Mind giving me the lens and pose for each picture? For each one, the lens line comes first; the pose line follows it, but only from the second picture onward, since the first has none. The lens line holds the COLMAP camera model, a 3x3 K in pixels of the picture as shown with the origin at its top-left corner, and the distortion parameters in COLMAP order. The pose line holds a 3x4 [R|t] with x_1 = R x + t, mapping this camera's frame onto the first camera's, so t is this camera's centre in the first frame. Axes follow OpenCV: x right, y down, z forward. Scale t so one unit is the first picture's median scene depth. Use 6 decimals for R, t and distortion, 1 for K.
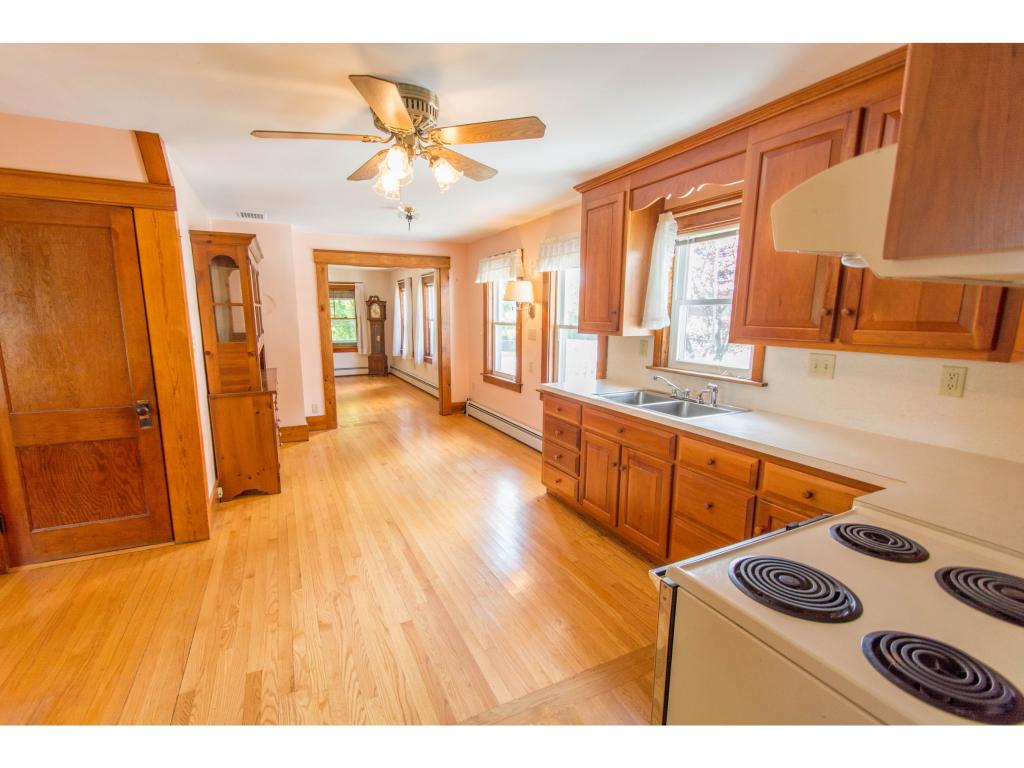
lens RADIAL K [[454.4, 0, 515.3], [0, 454.4, 388.7], [0, 0, 1]] dist [0.000054, -0.000078]
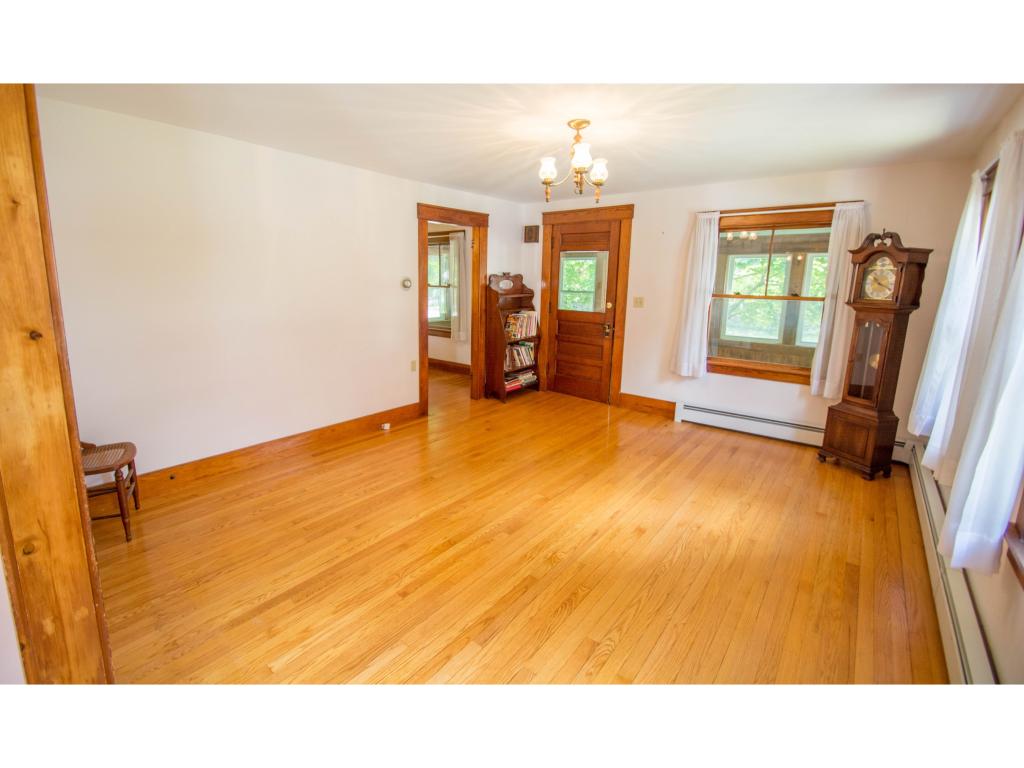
lens RADIAL K [[454.4, 0, 511.5], [0, 454.4, 384.4], [0, 0, 1]] dist [0.000054, -0.000078]
pose [[0.405716, 0.206965, -0.890259, -0.104017], [-0.158550, 0.975195, 0.154456, -0.104034], [0.900143, 0.078485, 0.428466, 0.613734]]
